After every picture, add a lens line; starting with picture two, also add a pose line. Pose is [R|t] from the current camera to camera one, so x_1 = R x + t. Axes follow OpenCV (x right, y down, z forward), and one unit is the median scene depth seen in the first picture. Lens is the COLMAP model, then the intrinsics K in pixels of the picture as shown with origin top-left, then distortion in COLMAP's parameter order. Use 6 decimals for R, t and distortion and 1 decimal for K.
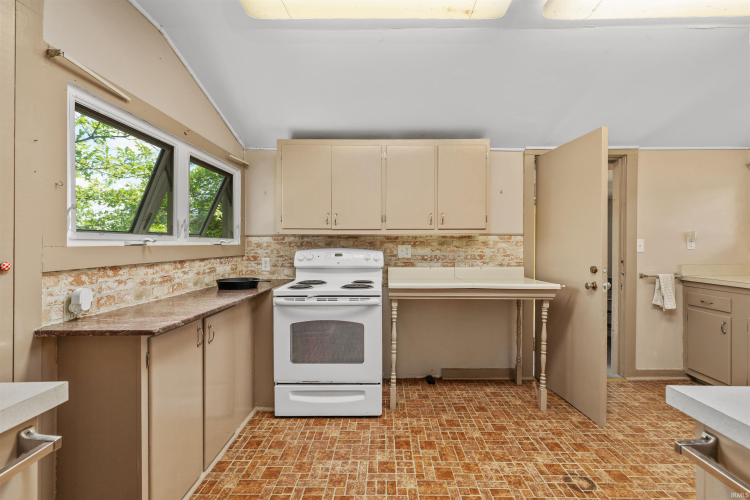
lens RADIAL K [[312.2, 0, 386.8], [0, 312.2, 242.3], [0, 0, 1]] dist [-0.002065, -0.000519]
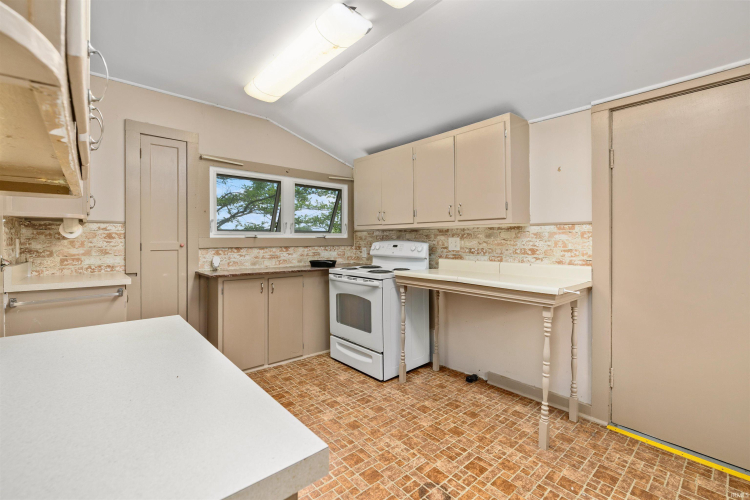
lens RADIAL K [[312.2, 0, 378.1], [0, 312.2, 239.7], [0, 0, 1]] dist [-0.002065, -0.000519]
pose [[0.684541, 0.001329, -0.728973, 0.672991], [0.004676, 0.999970, 0.006215, 0.009225], [0.728959, -0.007663, 0.684515, 0.146257]]
